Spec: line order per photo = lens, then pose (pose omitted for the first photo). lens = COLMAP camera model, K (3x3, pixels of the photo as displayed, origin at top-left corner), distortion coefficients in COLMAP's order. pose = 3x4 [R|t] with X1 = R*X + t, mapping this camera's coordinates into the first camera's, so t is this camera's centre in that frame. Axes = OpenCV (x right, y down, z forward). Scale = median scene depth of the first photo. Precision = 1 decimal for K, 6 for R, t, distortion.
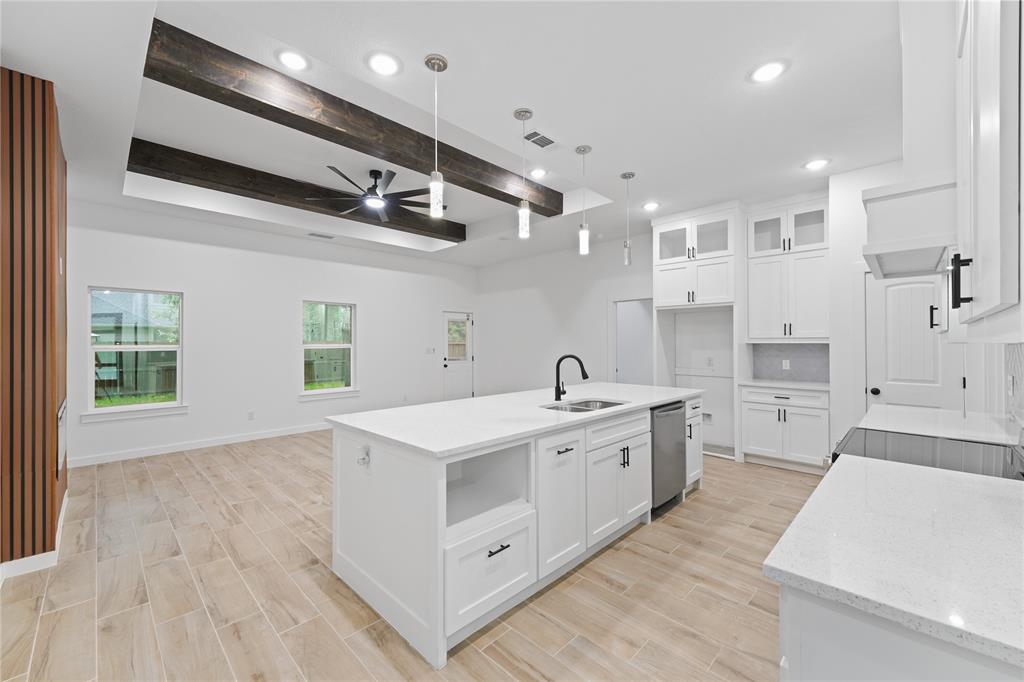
lens RADIAL K [[408.3, 0, 509.1], [0, 408.3, 336.3], [0, 0, 1]] dist [0.004667, -0.001008]
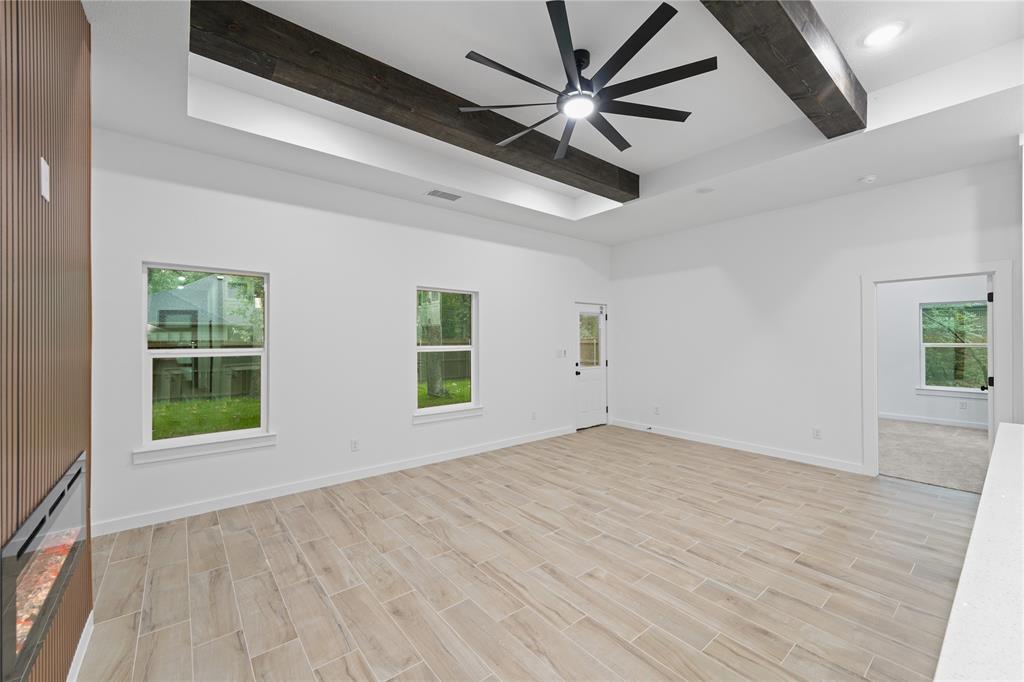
lens RADIAL K [[408.3, 0, 510.1], [0, 408.3, 334.6], [0, 0, 1]] dist [0.004667, -0.001008]
pose [[0.994010, -0.000447, -0.109290, -0.390562], [0.000593, 0.999999, 0.001306, -0.002817], [0.109290, -0.001363, 0.994009, 0.439773]]
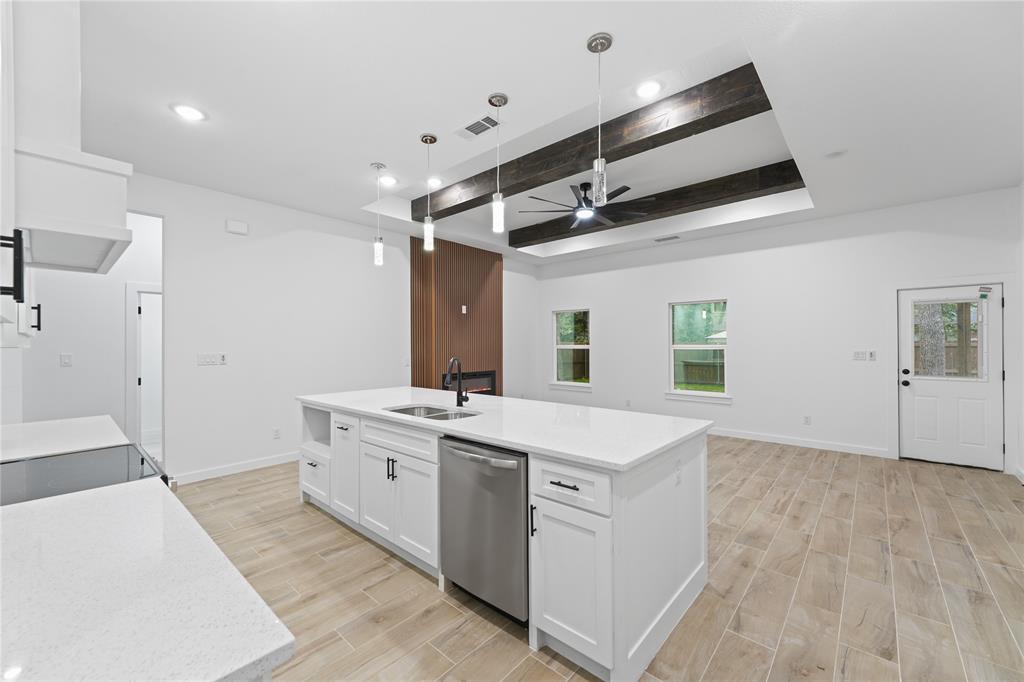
lens RADIAL K [[408.3, 0, 507.2], [0, 408.3, 344.9], [0, 0, 1]] dist [0.004667, -0.001008]
pose [[0.049207, 0.002216, -0.998786, 0.796775], [0.018306, 0.999828, 0.003121, 0.011610], [0.998621, -0.018437, 0.049157, 0.799598]]
